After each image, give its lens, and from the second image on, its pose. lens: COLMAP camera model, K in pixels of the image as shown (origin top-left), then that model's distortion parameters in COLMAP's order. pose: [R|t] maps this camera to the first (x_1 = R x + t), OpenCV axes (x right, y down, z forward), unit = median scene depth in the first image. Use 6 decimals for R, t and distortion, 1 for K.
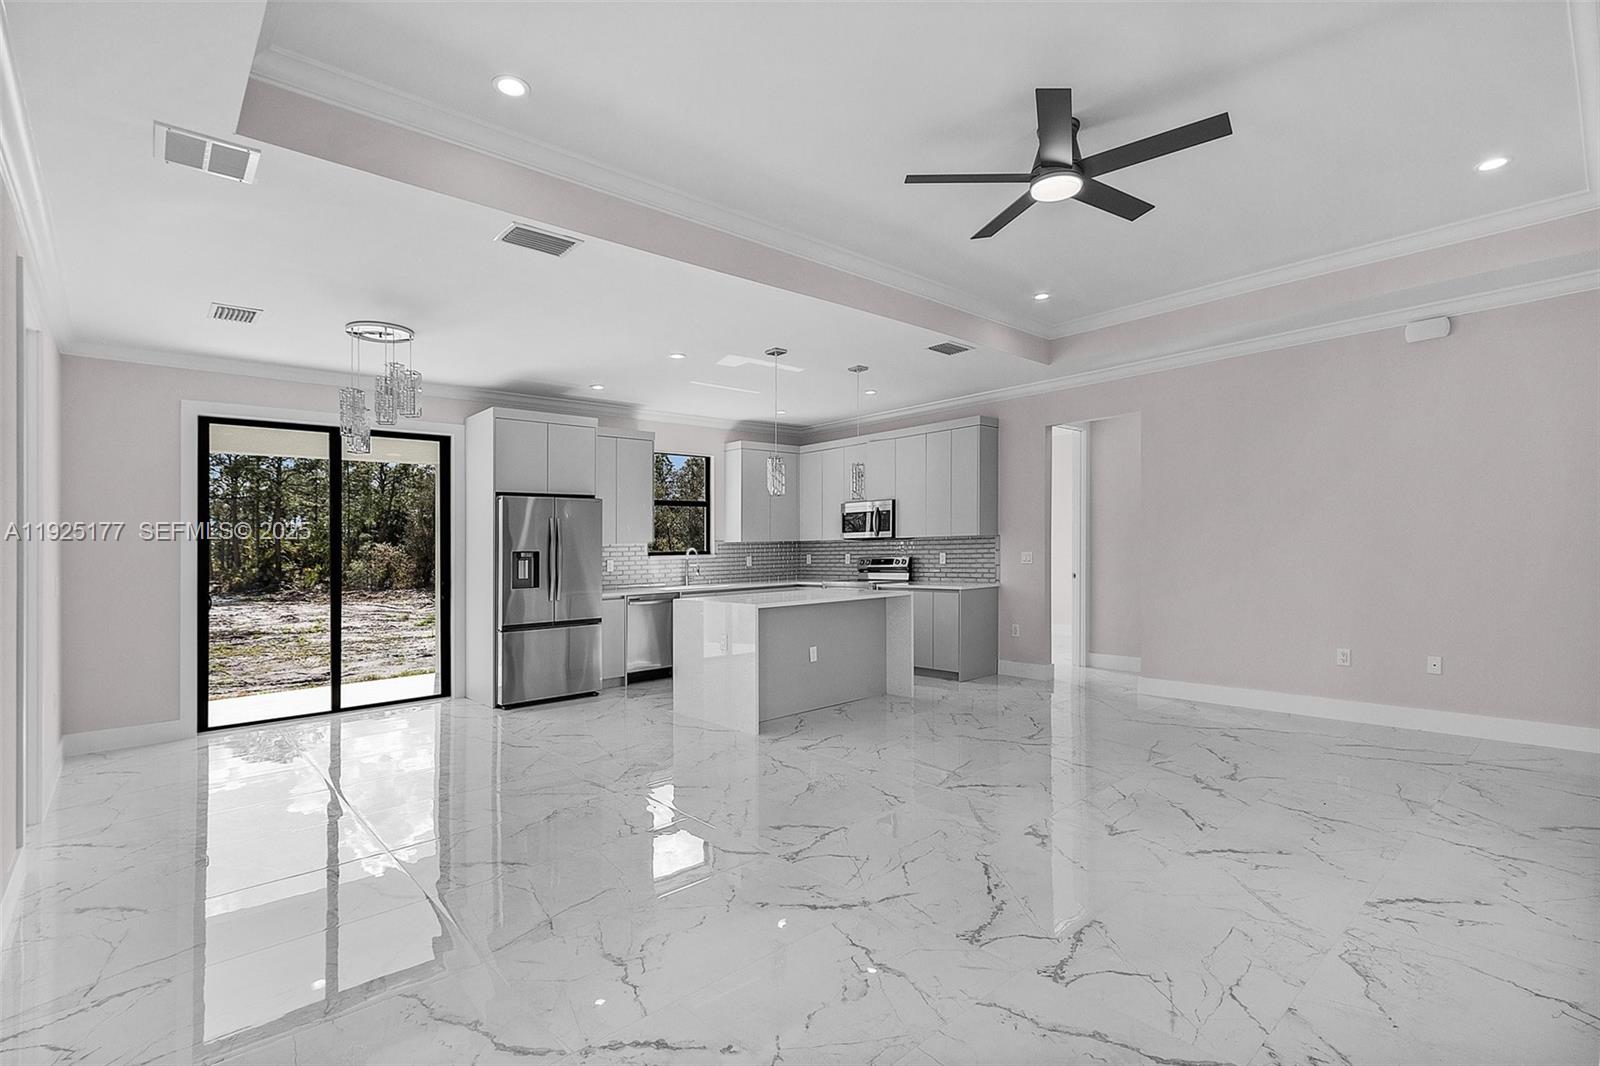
lens RADIAL K [[750.3, 0, 766.8], [0, 750.3, 538.4], [0, 0, 1]] dist [-0.001573, -0.000959]
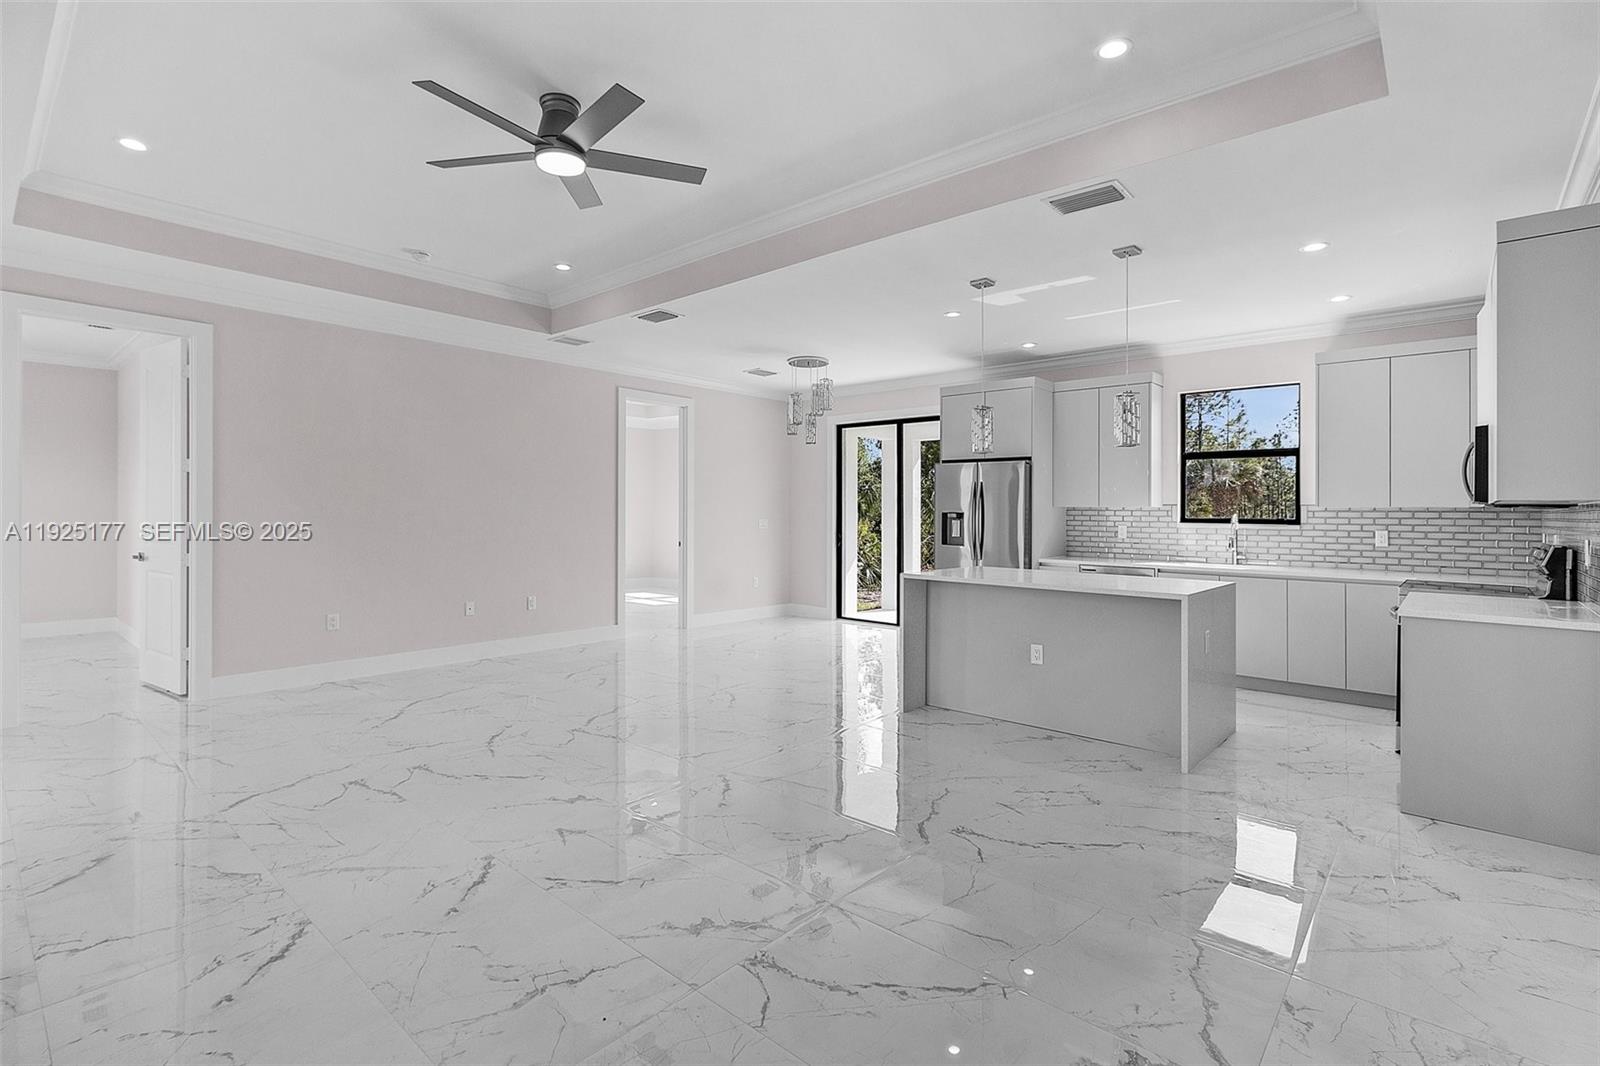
lens RADIAL K [[737.6, 0, 790.9], [0, 737.6, 501.4], [0, 0, 1]] dist [-0.000755, -0.000722]
pose [[0.133097, 0.008527, -0.991066, 0.654652], [0.002356, 0.999957, 0.008920, -0.008814], [0.991100, -0.003522, 0.133071, 0.545034]]
